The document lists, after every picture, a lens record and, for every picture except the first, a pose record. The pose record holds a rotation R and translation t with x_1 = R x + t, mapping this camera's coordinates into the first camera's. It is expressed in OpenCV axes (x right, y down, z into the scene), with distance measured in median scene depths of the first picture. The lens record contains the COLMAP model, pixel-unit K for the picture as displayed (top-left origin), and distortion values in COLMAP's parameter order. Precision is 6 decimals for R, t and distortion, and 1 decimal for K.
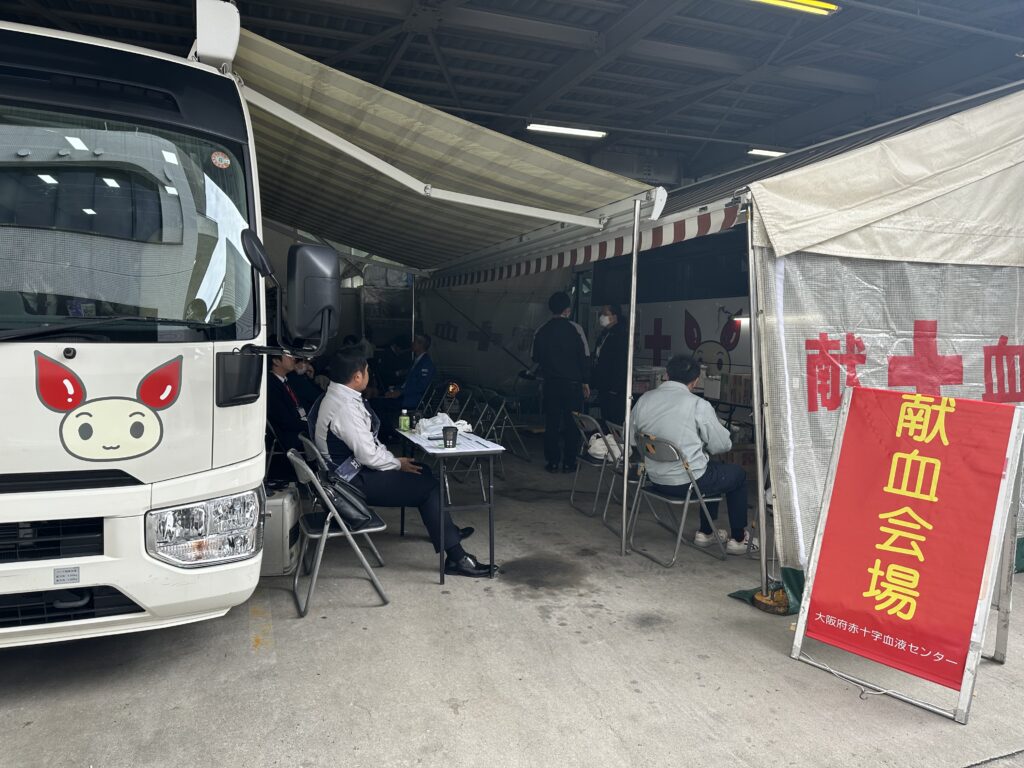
lens RADIAL K [[726.3, 0, 515.0], [0, 726.3, 387.4], [0, 0, 1]] dist [0.121800, -0.230322]
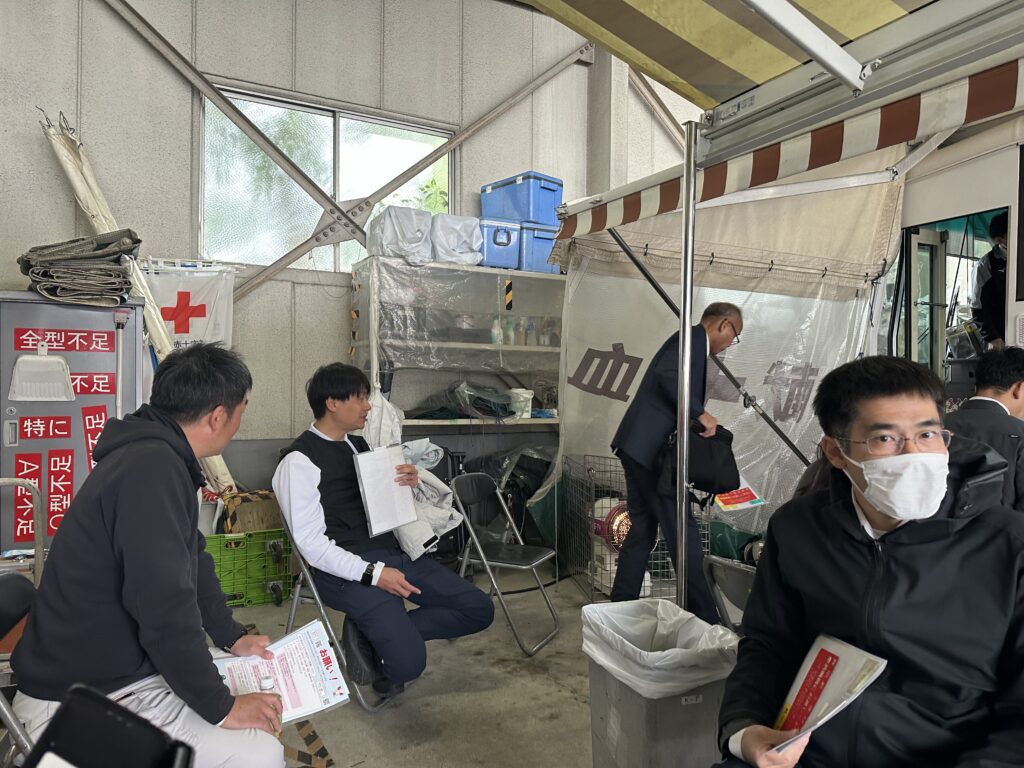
lens RADIAL K [[726.3, 0, 515.0], [0, 726.3, 387.4], [0, 0, 1]] dist [0.121800, -0.230322]
pose [[0.992280, -0.011792, 0.123453, -0.183324], [0.021524, 0.996737, -0.077799, -0.040188], [-0.122133, 0.079855, 0.989296, 0.619461]]
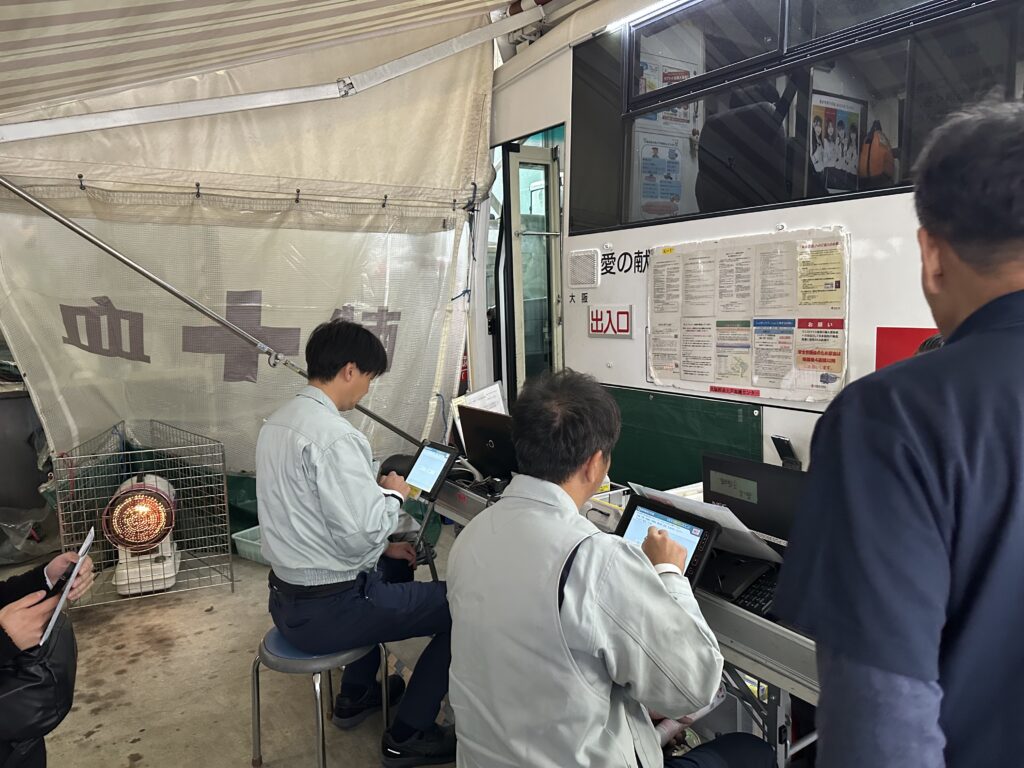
lens RADIAL K [[726.3, 0, 515.0], [0, 726.3, 387.4], [0, 0, 1]] dist [0.121800, -0.230322]
pose [[0.969874, -0.073533, 0.232243, -0.000623], [0.059759, 0.996041, 0.065806, -0.061759], [-0.236163, -0.049945, 0.970429, 0.639038]]
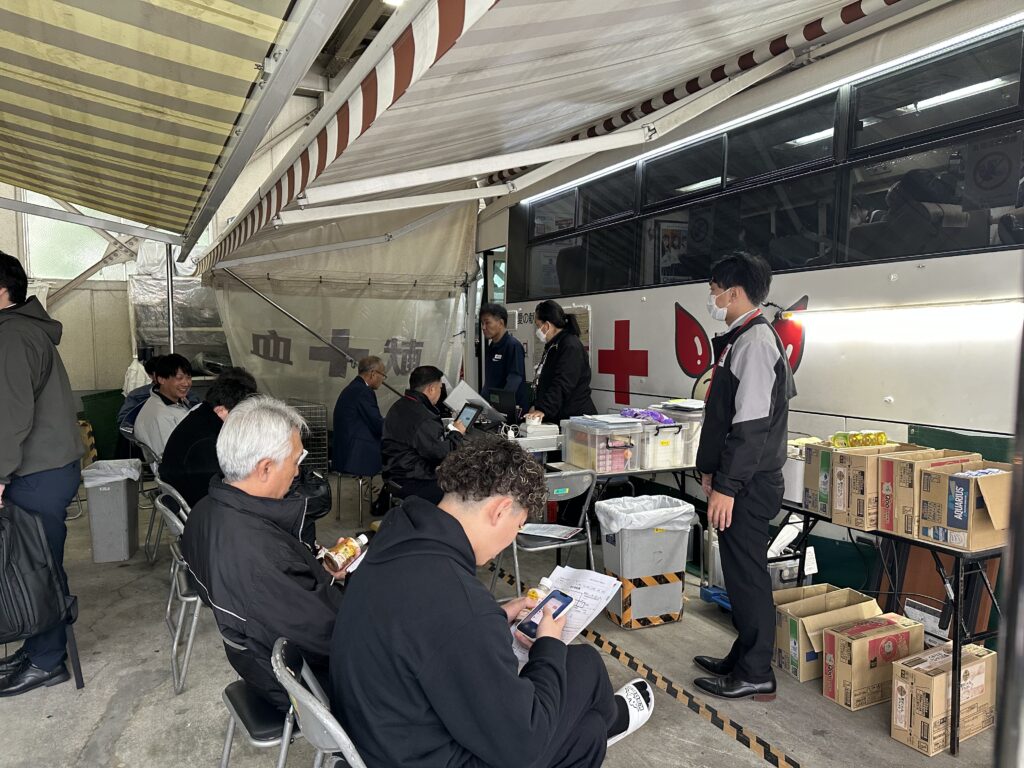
lens RADIAL K [[726.3, 0, 515.0], [0, 726.3, 387.4], [0, 0, 1]] dist [0.121800, -0.230322]
pose [[0.993337, -0.031633, 0.110821, 0.037804], [0.031852, 0.999493, -0.000212, -0.036028], [-0.110758, 0.003741, 0.993840, 0.355360]]
